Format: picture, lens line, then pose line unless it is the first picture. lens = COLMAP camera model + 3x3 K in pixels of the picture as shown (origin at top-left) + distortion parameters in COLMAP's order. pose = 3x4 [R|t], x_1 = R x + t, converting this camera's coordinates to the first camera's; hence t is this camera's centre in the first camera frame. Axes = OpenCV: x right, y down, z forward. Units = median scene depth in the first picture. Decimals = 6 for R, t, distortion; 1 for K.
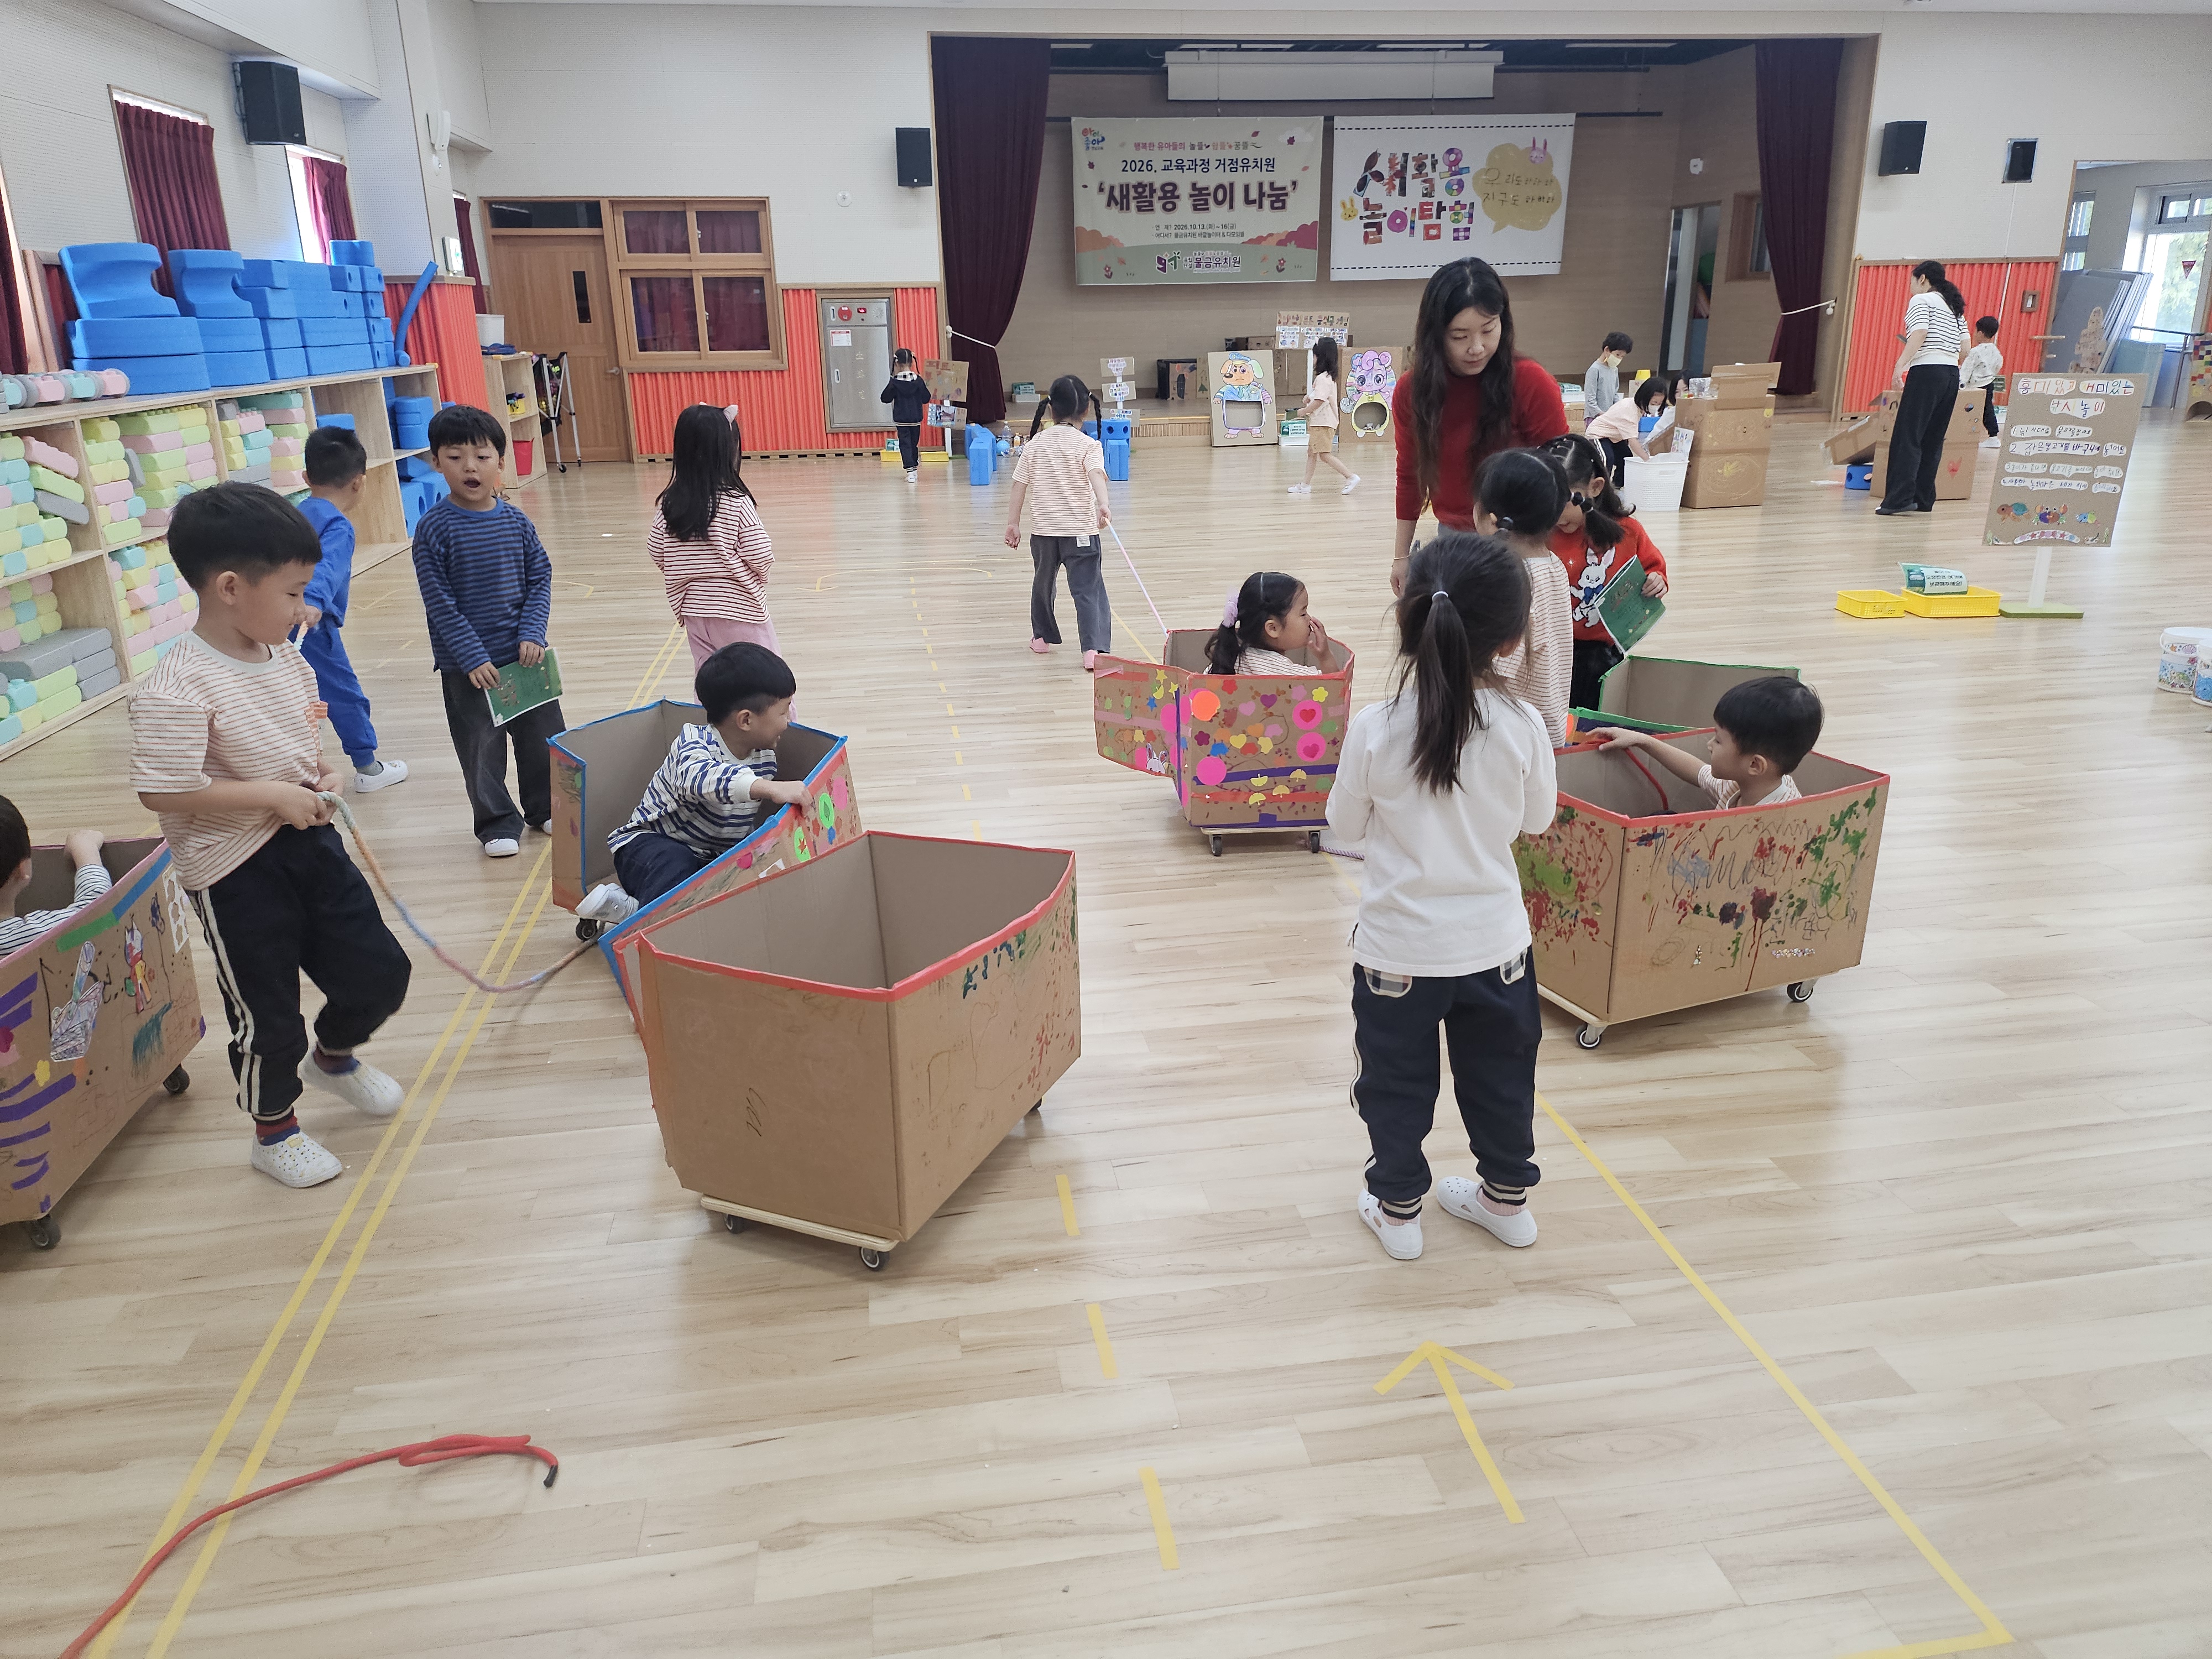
lens RADIAL K [[1537.9, 0, 1098.7], [0, 1537.9, 832.9], [0, 0, 1]] dist [-0.001211, -0.001814]
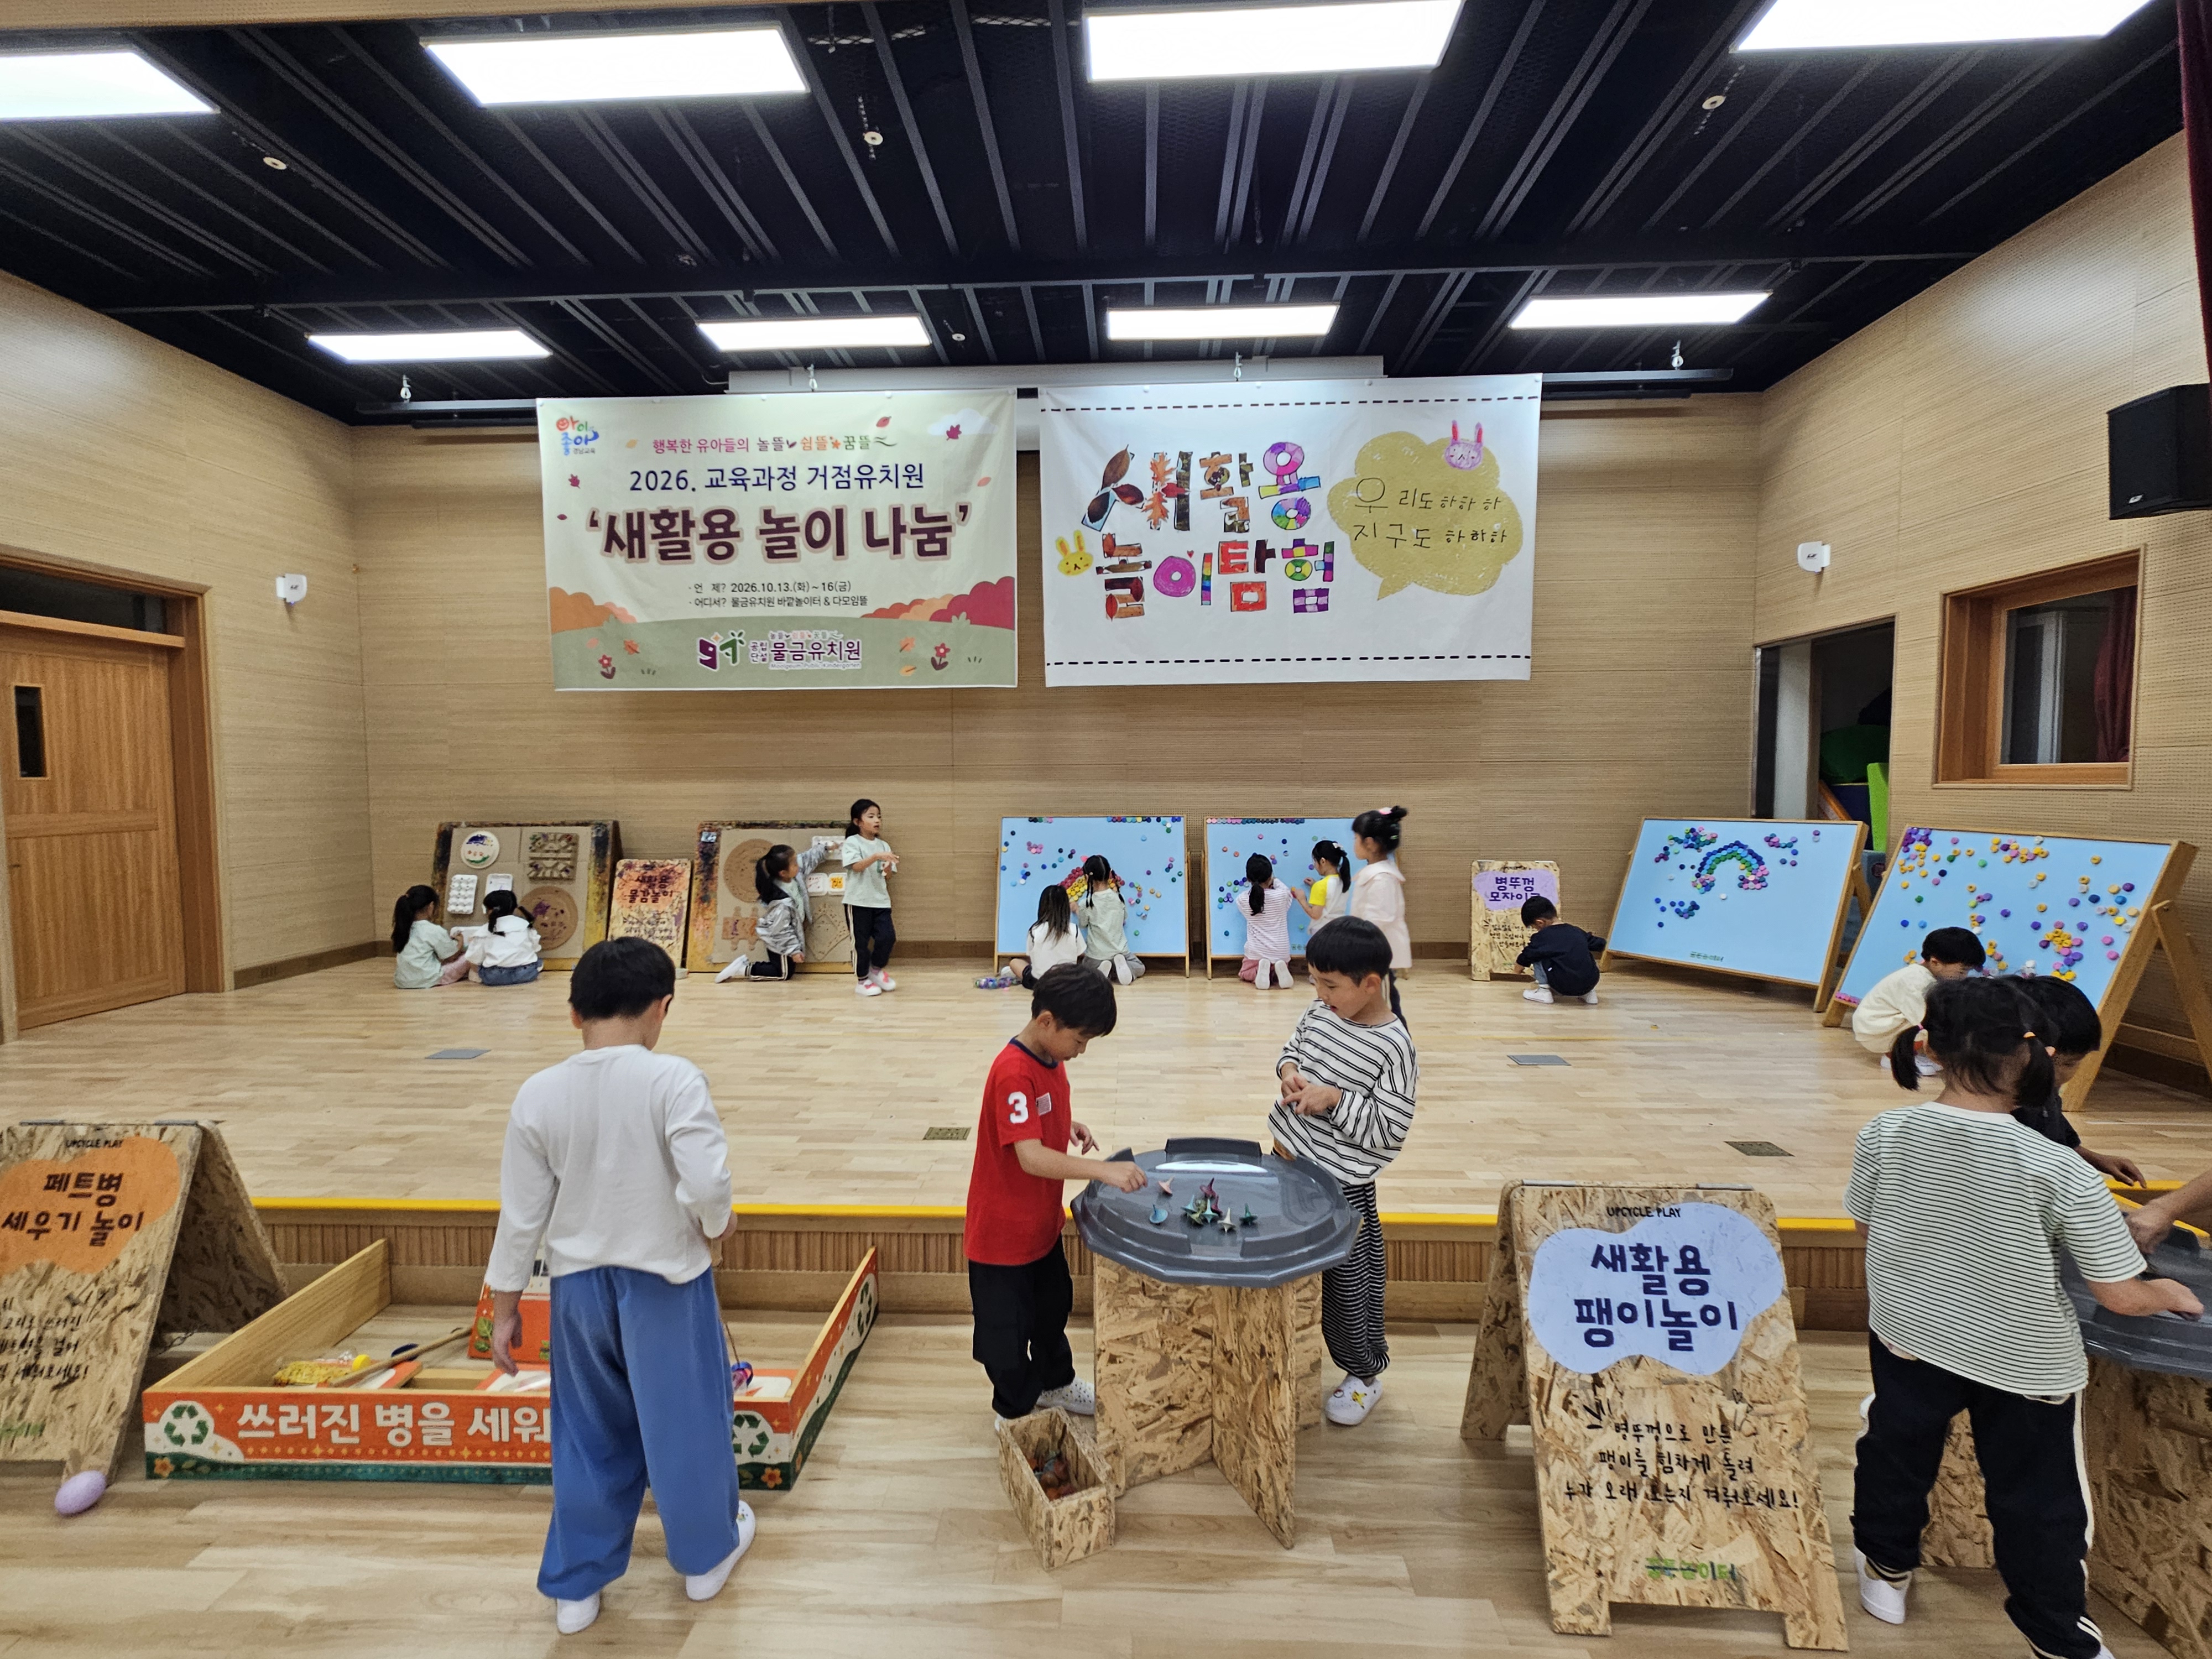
lens RADIAL K [[890.9, 0, 1105.4], [0, 890.9, 824.8], [0, 0, 1]] dist [0.002097, 0.000025]
pose [[0.978385, 0.019985, -0.205825, 0.237388], [-0.079115, 0.955771, -0.283272, -0.236454], [0.191061, 0.293433, 0.936693, 0.752170]]
